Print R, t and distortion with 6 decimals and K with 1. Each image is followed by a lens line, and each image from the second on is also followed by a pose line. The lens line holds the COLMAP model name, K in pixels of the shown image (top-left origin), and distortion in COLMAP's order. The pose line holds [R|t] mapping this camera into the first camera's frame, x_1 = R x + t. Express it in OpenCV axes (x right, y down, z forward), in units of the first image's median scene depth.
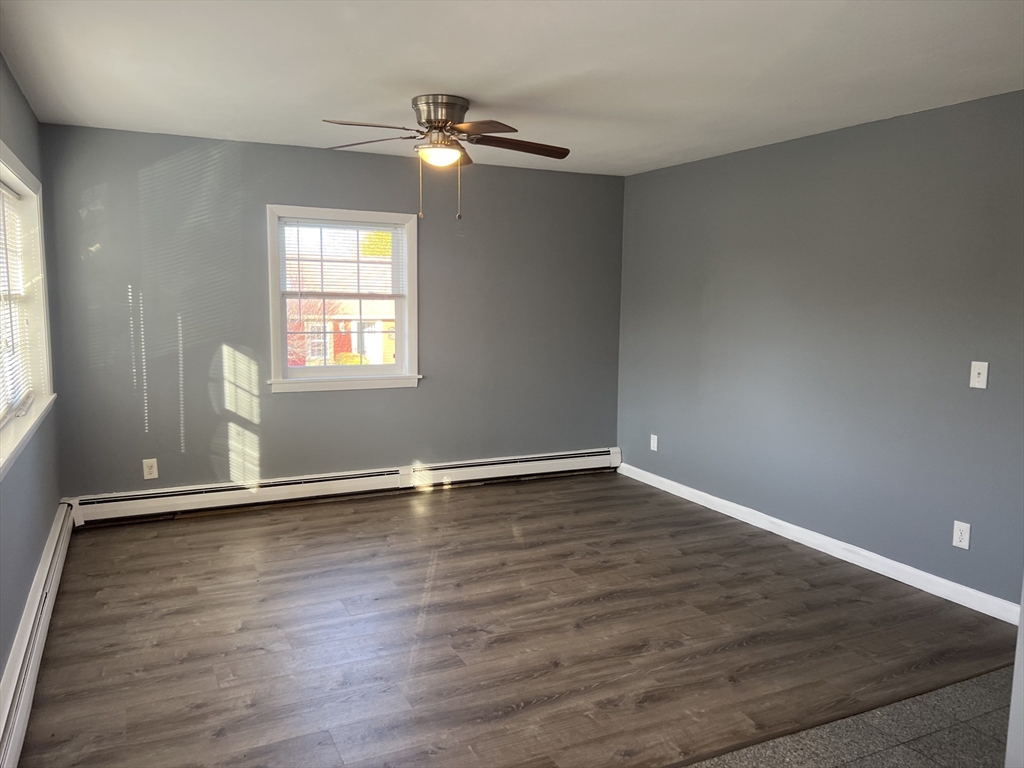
lens RADIAL K [[775.0, 0, 508.1], [0, 775.0, 379.7], [0, 0, 1]] dist [-0.003790, 0.006849]
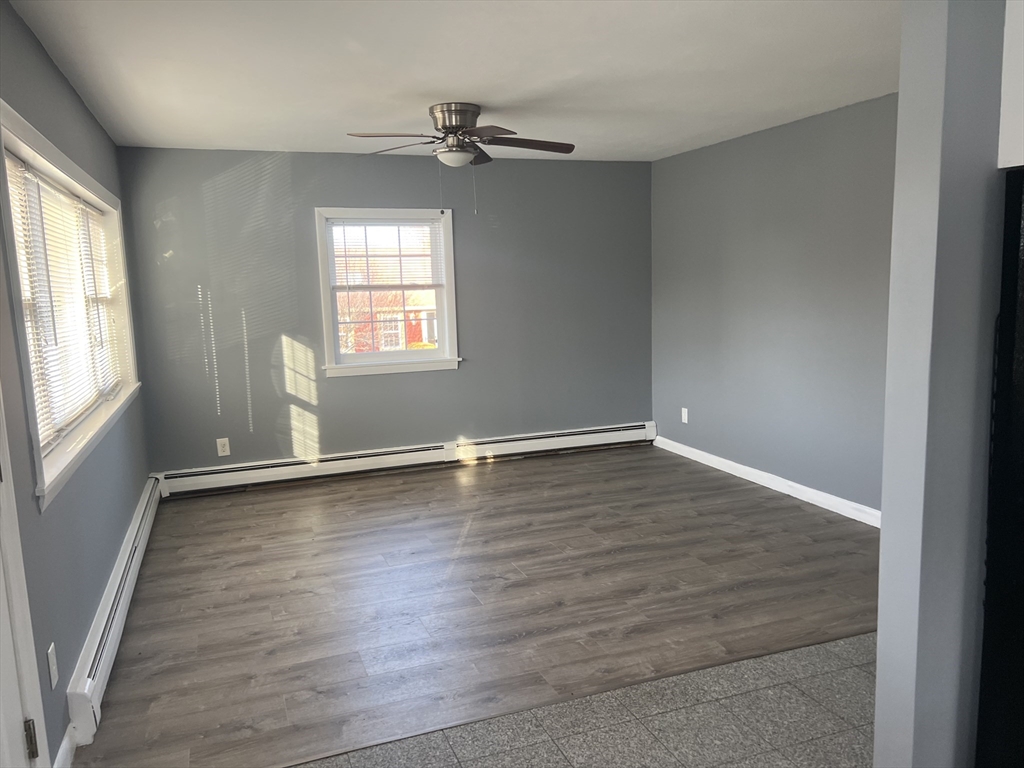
lens RADIAL K [[775.0, 0, 513.4], [0, 775.0, 388.9], [0, 0, 1]] dist [-0.003790, 0.006849]
pose [[0.994776, -0.027103, -0.098419, 0.086419], [0.029923, 0.999179, 0.027300, 0.013714], [0.097598, -0.030103, 0.994771, -0.099497]]
